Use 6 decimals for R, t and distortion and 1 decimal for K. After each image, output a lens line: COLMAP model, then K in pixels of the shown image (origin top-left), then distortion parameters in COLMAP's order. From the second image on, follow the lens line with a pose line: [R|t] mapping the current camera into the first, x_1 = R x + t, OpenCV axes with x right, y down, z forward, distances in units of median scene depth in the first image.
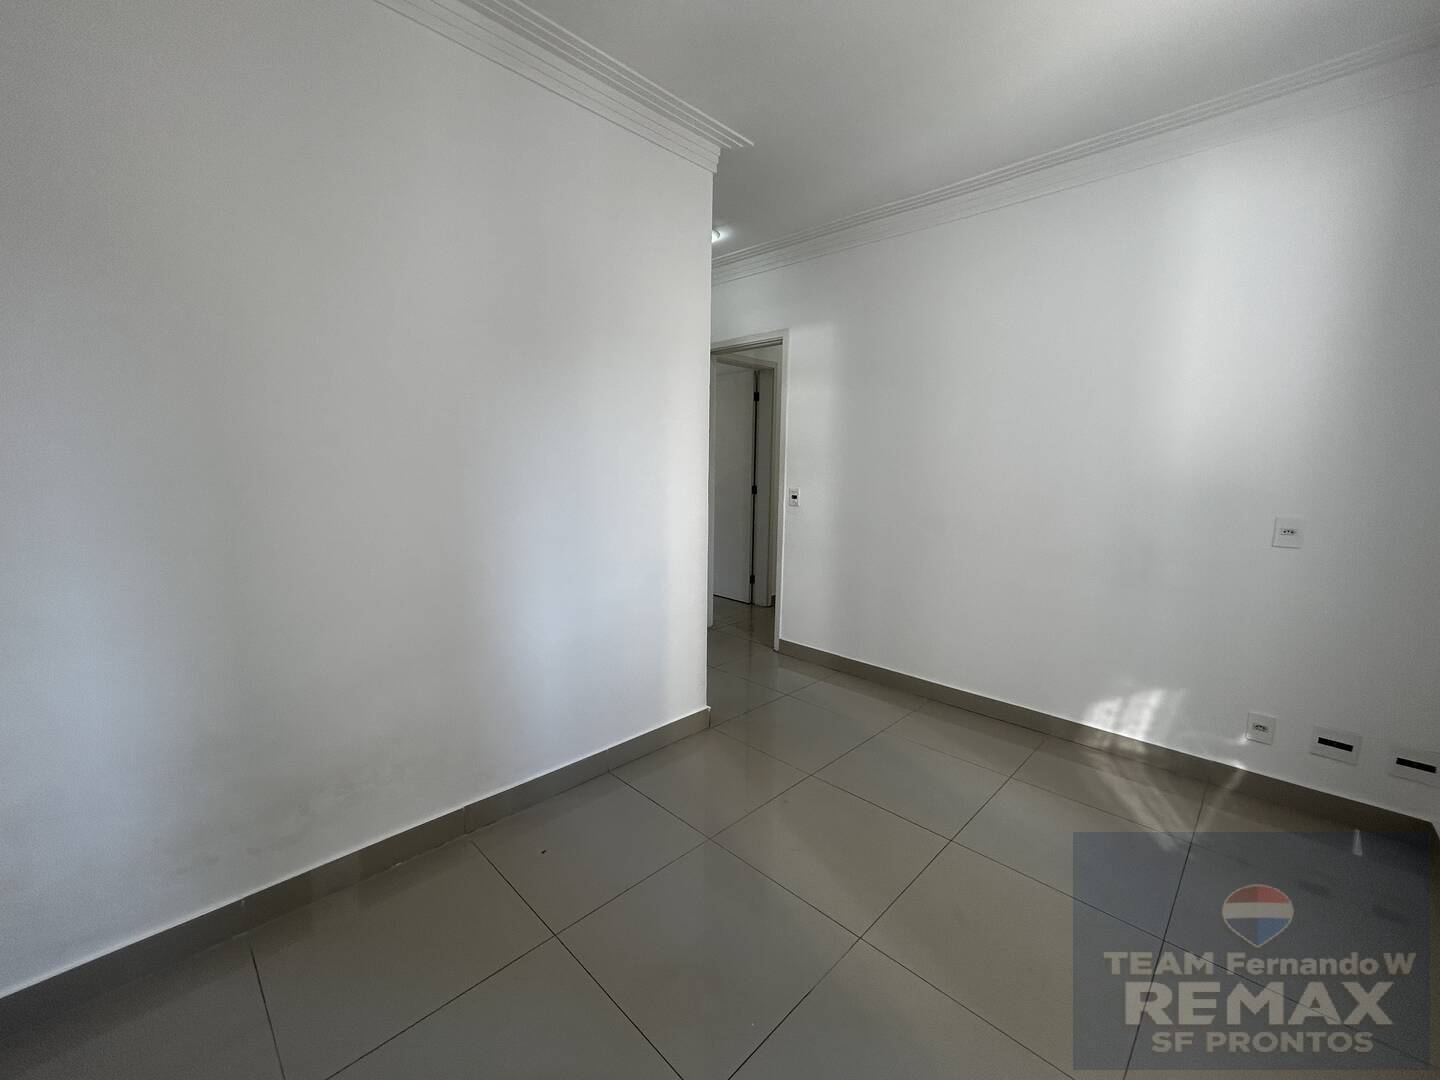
lens RADIAL K [[581.3, 0, 720.3], [0, 581.3, 543.7], [0, 0, 1]] dist [-0.002947, 0.000029]
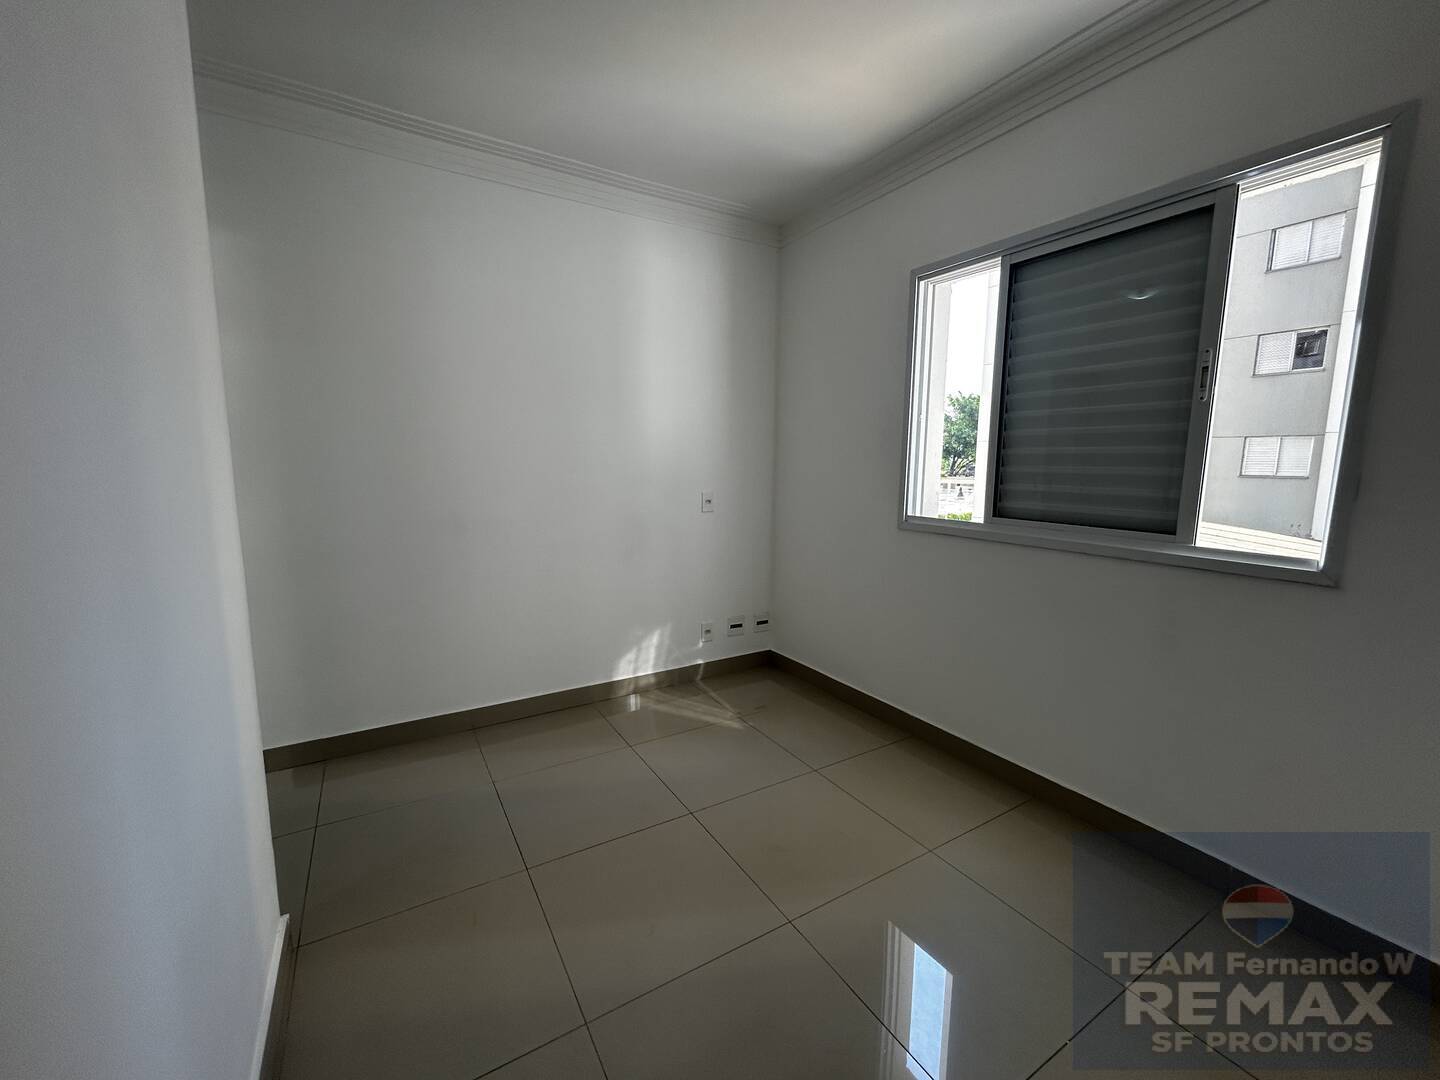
lens RADIAL K [[581.3, 0, 712.2], [0, 581.3, 545.7], [0, 0, 1]] dist [-0.002947, 0.000029]
pose [[0.239588, -0.150029, 0.959213, -0.452454], [0.133261, 0.983719, 0.120576, -0.079128], [-0.961686, 0.098937, 0.255680, 0.533965]]
